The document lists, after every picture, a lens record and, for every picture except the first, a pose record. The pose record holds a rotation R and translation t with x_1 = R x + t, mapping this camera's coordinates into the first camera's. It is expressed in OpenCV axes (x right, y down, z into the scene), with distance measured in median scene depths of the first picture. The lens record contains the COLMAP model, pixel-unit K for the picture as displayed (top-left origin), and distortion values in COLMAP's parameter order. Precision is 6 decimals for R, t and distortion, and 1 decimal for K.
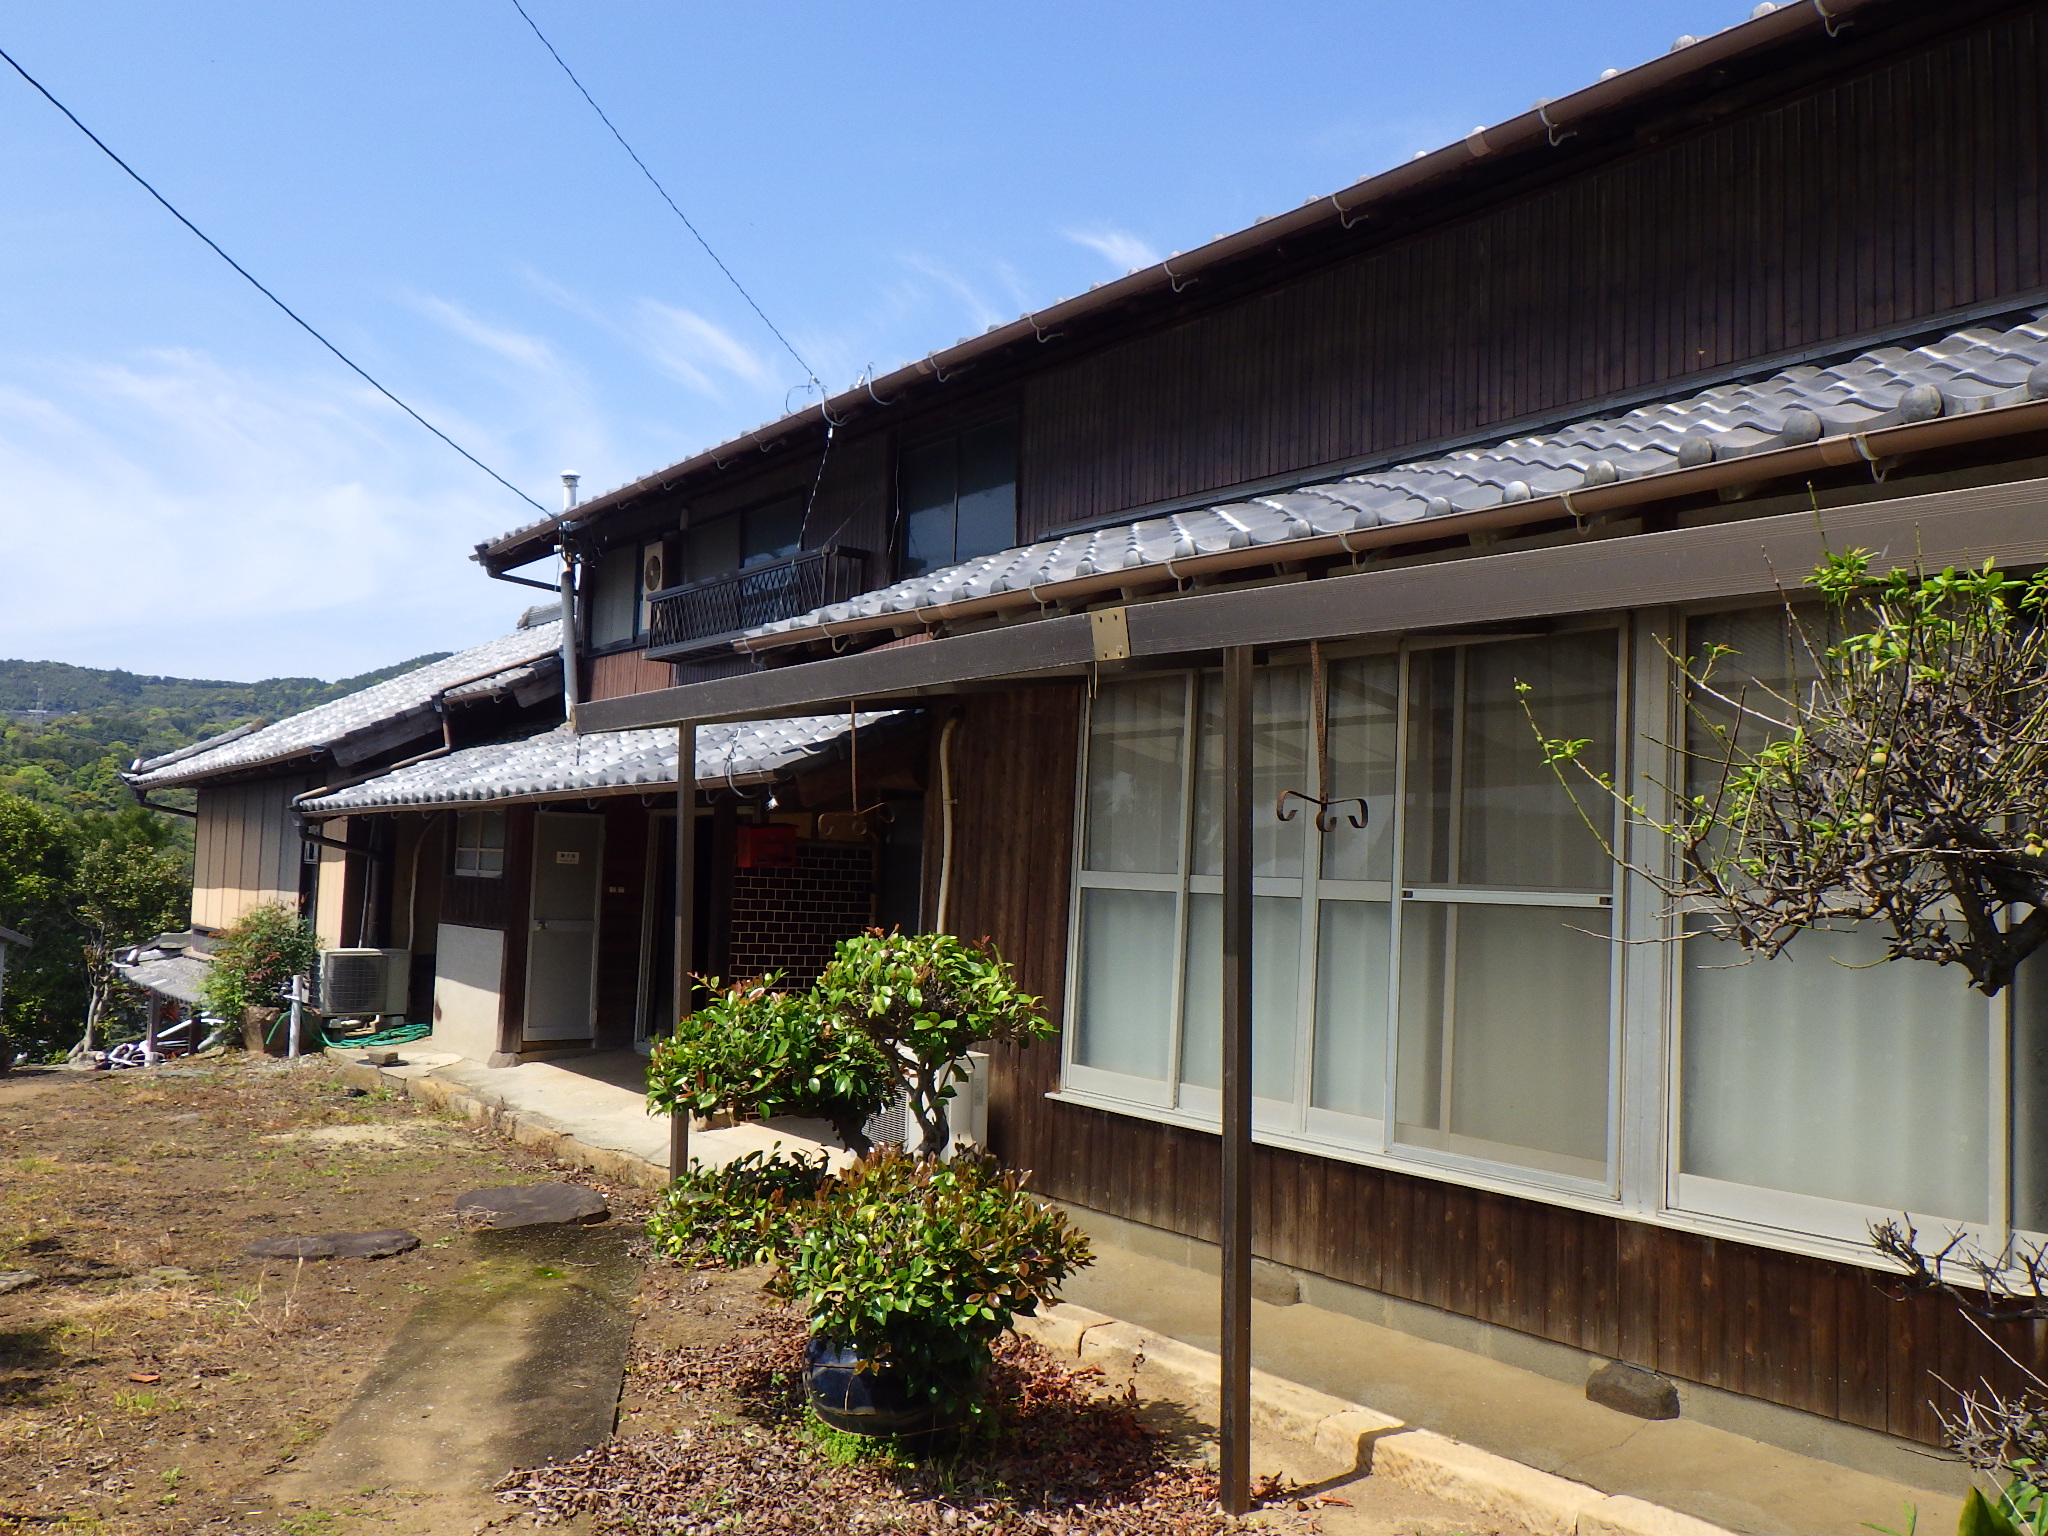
lens RADIAL K [[1671.5, 0, 1028.4], [0, 1671.5, 767.1], [0, 0, 1]] dist [-0.008418, -0.002947]
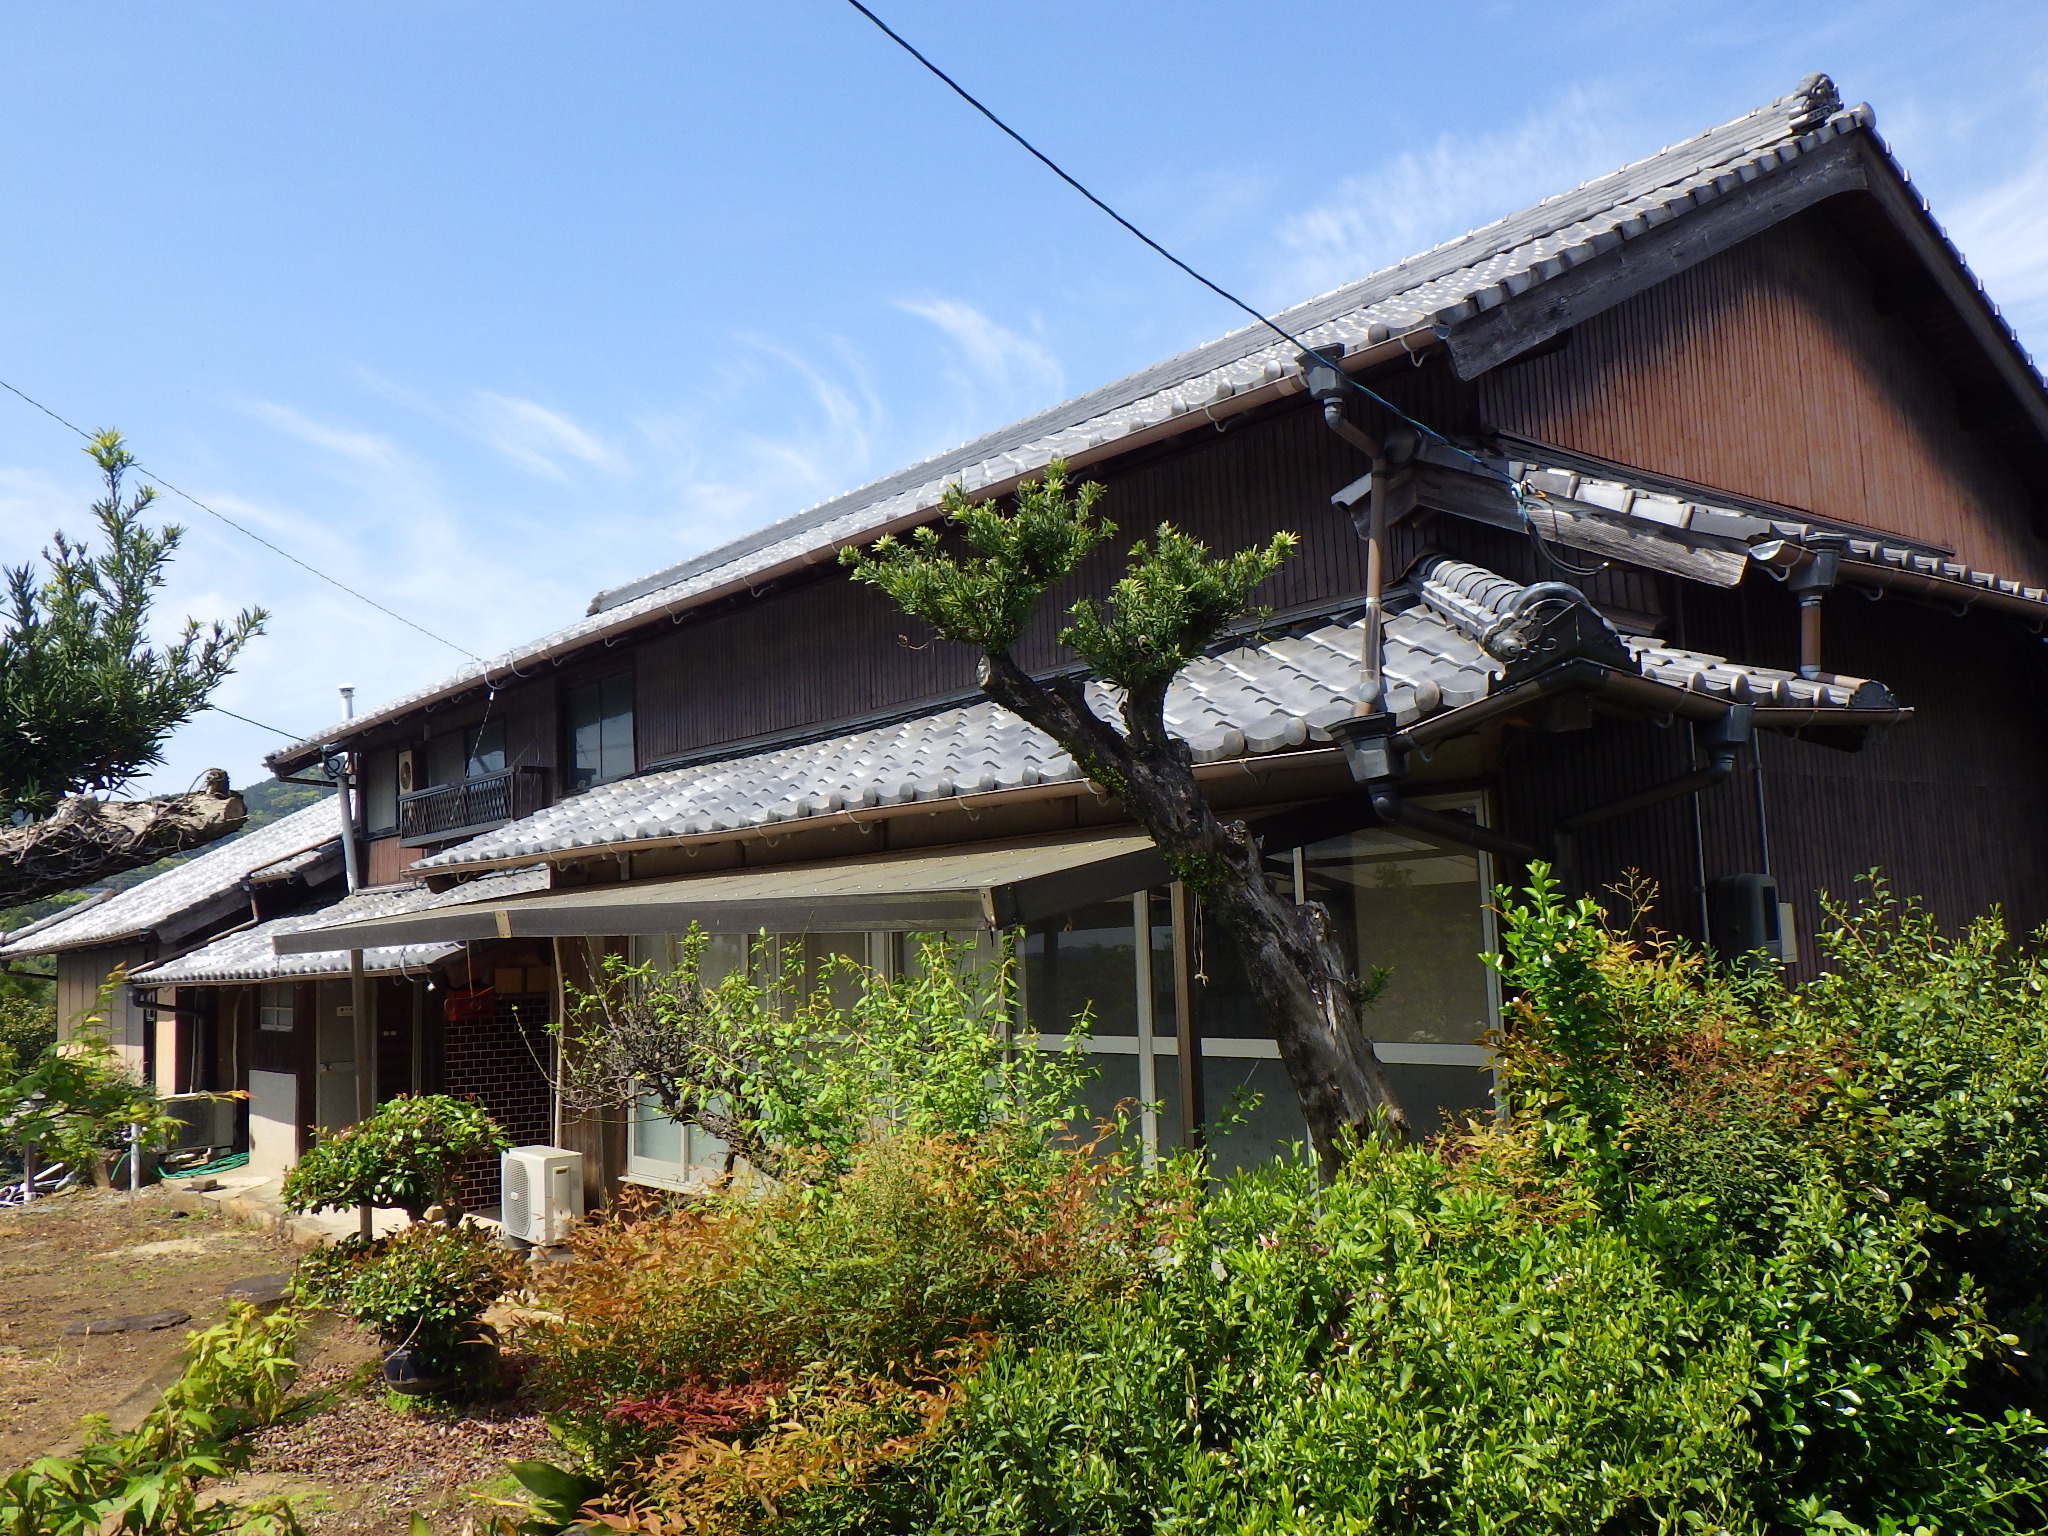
lens RADIAL K [[1671.5, 0, 1019.7], [0, 1671.5, 772.6], [0, 0, 1]] dist [-0.008418, -0.002947]
pose [[0.996304, -0.070043, 0.049726, 0.172446], [0.071622, 0.996959, -0.030723, -0.048176], [-0.047423, 0.034171, 0.998290, -0.267870]]
